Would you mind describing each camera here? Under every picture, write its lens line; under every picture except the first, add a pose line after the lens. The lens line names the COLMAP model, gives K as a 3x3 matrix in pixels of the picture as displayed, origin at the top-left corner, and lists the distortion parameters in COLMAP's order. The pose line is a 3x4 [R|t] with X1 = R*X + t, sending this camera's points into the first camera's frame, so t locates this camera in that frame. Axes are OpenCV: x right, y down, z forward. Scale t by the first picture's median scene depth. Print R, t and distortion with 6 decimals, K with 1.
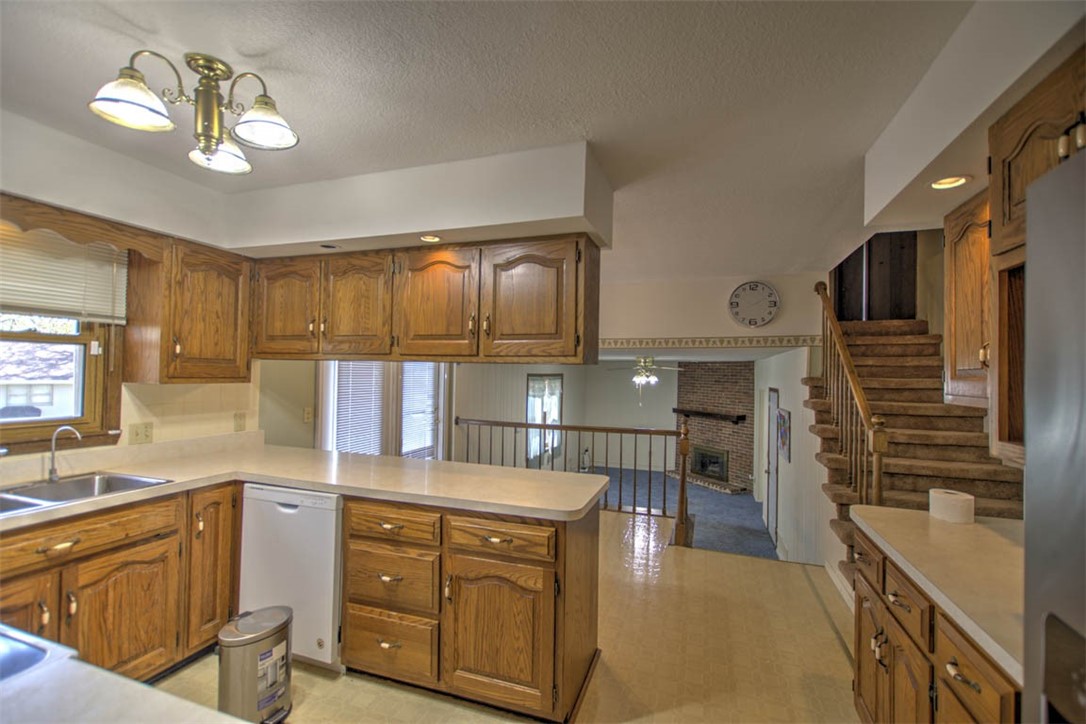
lens RADIAL K [[474.4, 0, 543.9], [0, 474.4, 362.9], [0, 0, 1]] dist [0.008287, -0.004459]
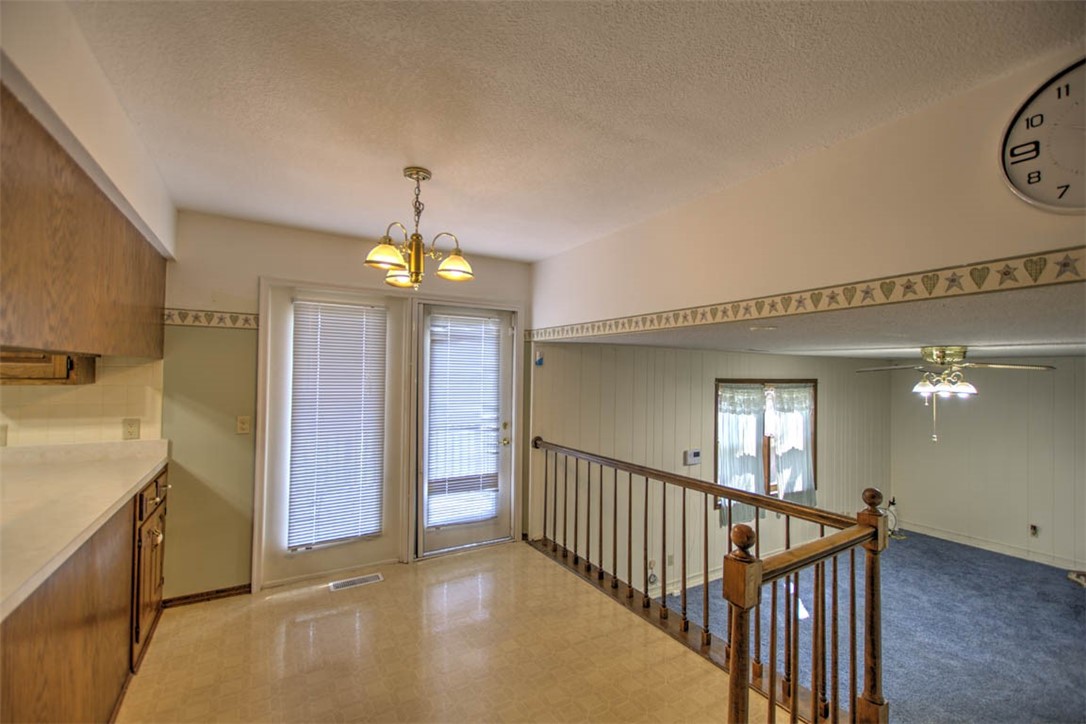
lens RADIAL K [[474.4, 0, 544.2], [0, 474.4, 362.5], [0, 0, 1]] dist [0.008287, -0.004459]
pose [[0.759682, -0.022921, -0.649890, 0.403984], [0.012766, 0.999712, -0.020336, 0.020321], [0.650169, 0.007152, 0.759756, 0.622160]]
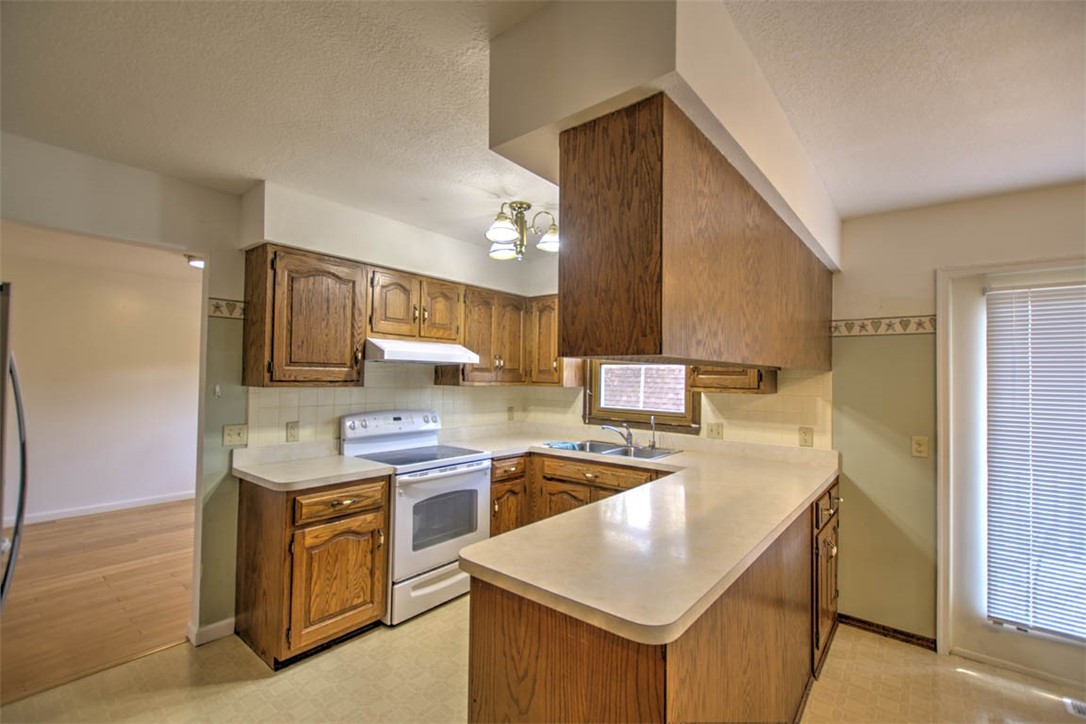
lens RADIAL K [[474.4, 0, 543.7], [0, 474.4, 365.9], [0, 0, 1]] dist [0.008287, -0.004459]
pose [[-0.340087, -0.041902, -0.939460, 0.332657], [-0.004634, 0.999069, -0.042884, 0.018741], [0.940383, -0.010230, -0.339965, 0.627501]]
